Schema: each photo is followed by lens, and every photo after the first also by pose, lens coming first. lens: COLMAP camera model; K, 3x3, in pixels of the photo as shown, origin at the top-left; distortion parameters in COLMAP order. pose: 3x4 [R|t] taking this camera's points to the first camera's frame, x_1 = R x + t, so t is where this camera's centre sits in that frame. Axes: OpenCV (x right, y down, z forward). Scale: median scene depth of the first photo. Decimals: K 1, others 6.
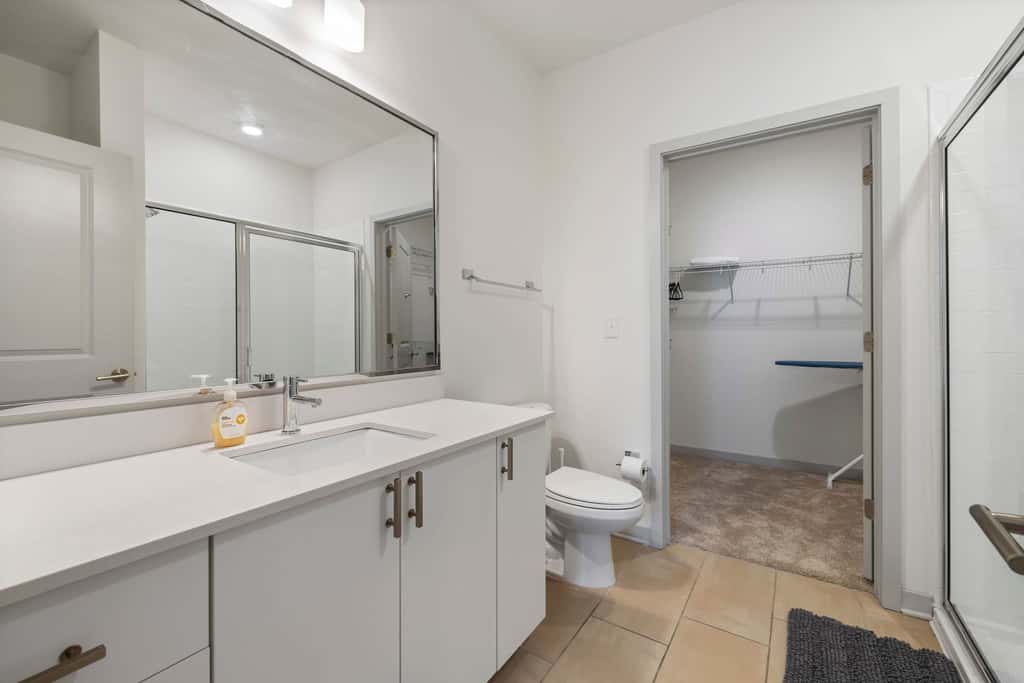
lens RADIAL K [[436.3, 0, 510.5], [0, 436.3, 333.0], [0, 0, 1]] dist [-0.030694, -0.000071]
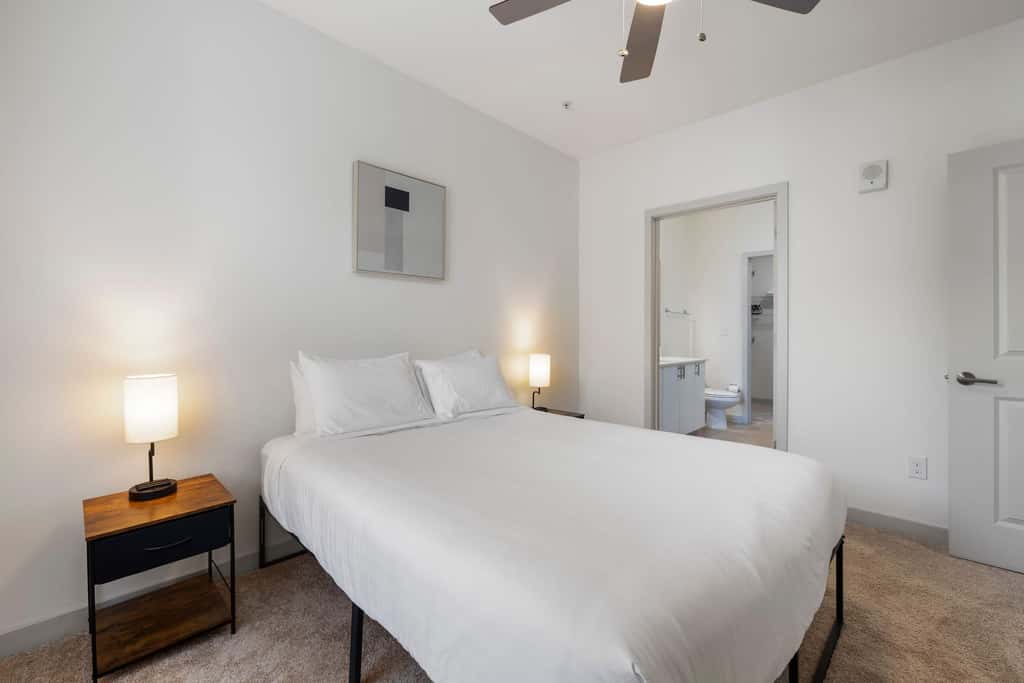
lens RADIAL K [[415.1, 0, 508.5], [0, 415.1, 332.6], [0, 0, 1]] dist [0.000977, 0.000213]
pose [[0.982449, 0.004590, -0.186474, -0.652082], [-0.003913, 0.999984, 0.004001, -0.005839], [0.186489, -0.003201, 0.982452, -1.880685]]
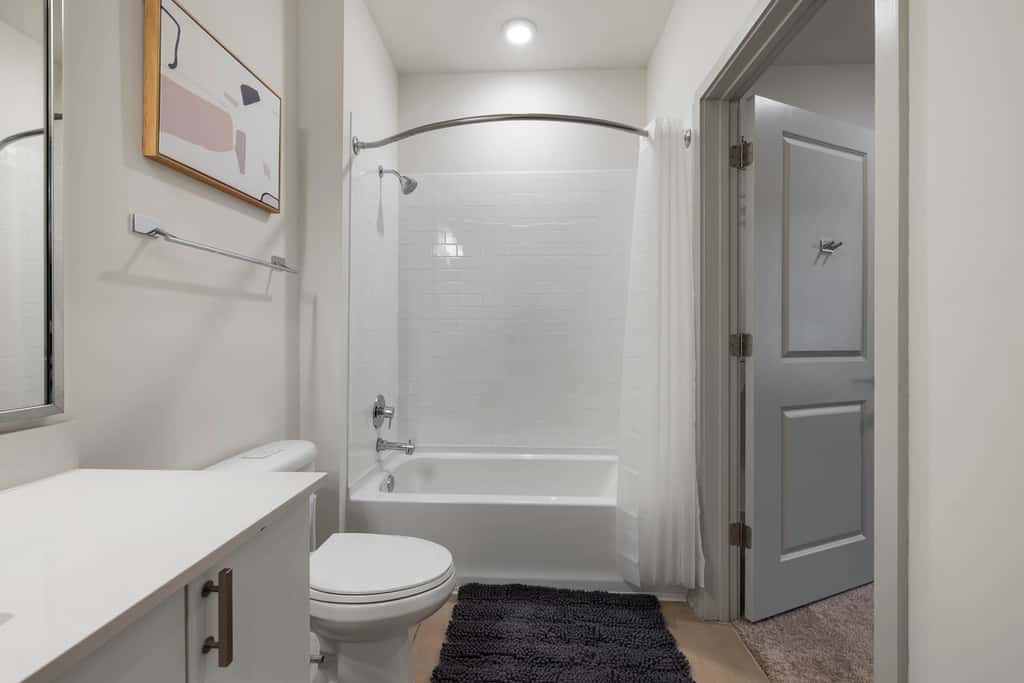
lens RADIAL K [[431.3, 0, 512.0], [0, 431.3, 334.7], [0, 0, 1]] dist [-0.001749, 0.000142]
pose [[0.859037, -0.000743, 0.511912, 0.019713], [0.000202, 0.999999, 0.001112, -0.000291], [-0.511913, -0.000852, 0.859037, 0.357938]]
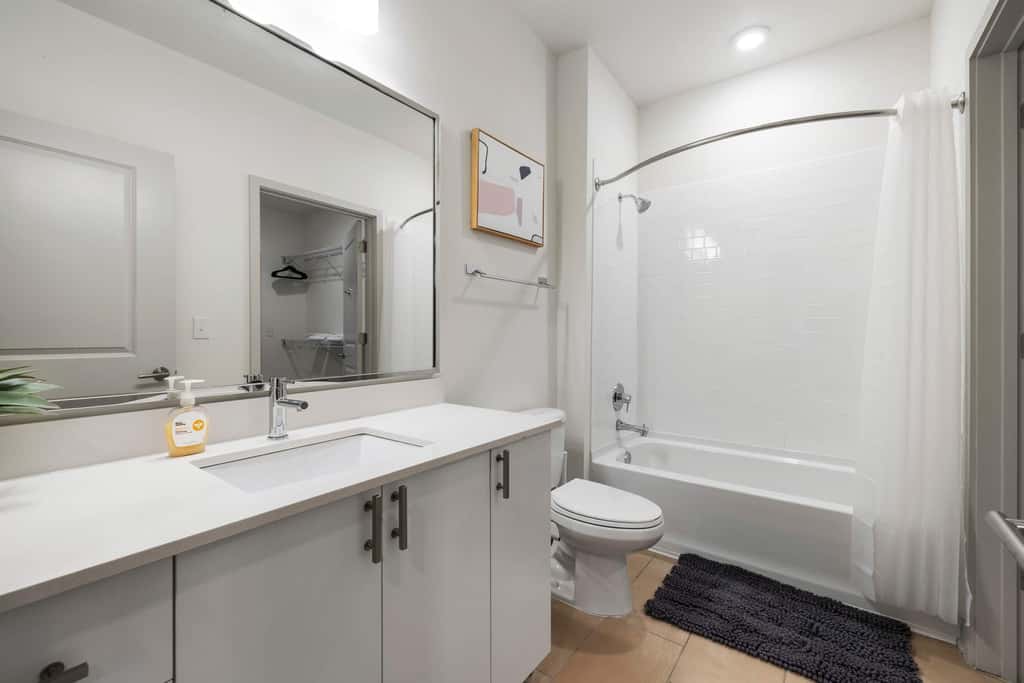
lens RADIAL K [[431.3, 0, 512.0], [0, 431.3, 334.7], [0, 0, 1]] dist [-0.001749, 0.000142]
pose [[0.998258, 0.002084, -0.058963, 0.047568], [-0.001959, 0.999996, 0.002172, 0.003568], [0.058968, -0.002052, 0.998258, 0.097500]]
